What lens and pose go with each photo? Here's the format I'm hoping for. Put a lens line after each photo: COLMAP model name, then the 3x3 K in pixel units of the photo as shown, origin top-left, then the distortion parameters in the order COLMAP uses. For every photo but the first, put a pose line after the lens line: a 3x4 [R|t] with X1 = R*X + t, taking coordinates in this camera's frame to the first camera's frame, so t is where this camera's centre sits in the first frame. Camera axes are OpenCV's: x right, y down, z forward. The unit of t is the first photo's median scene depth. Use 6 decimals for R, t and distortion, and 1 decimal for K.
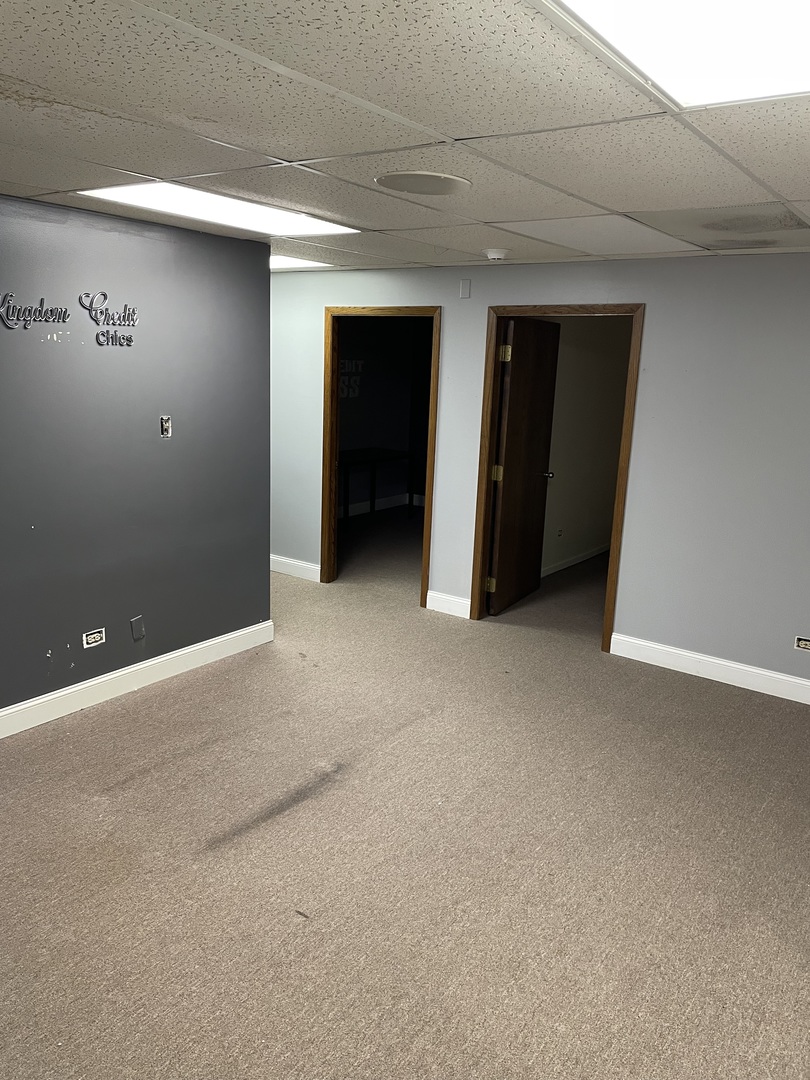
lens RADIAL K [[810.5, 0, 403.9], [0, 810.5, 520.9], [0, 0, 1]] dist [0.003176, -0.050378]
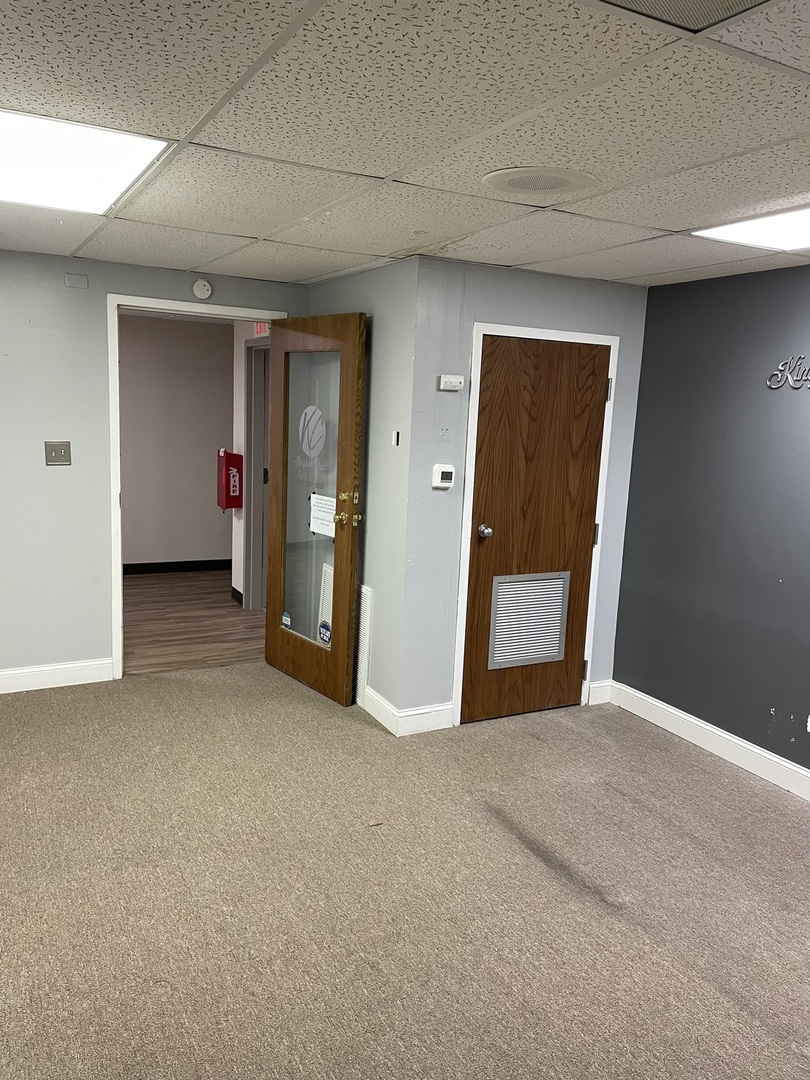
lens RADIAL K [[815.8, 0, 422.0], [0, 815.8, 536.8], [0, 0, 1]] dist [0.080753, -0.132030]
pose [[-0.432493, 0.096207, -0.896490, 0.806059], [-0.238170, 0.946785, 0.216504, -0.197831], [0.869612, 0.307153, -0.386564, 1.201955]]
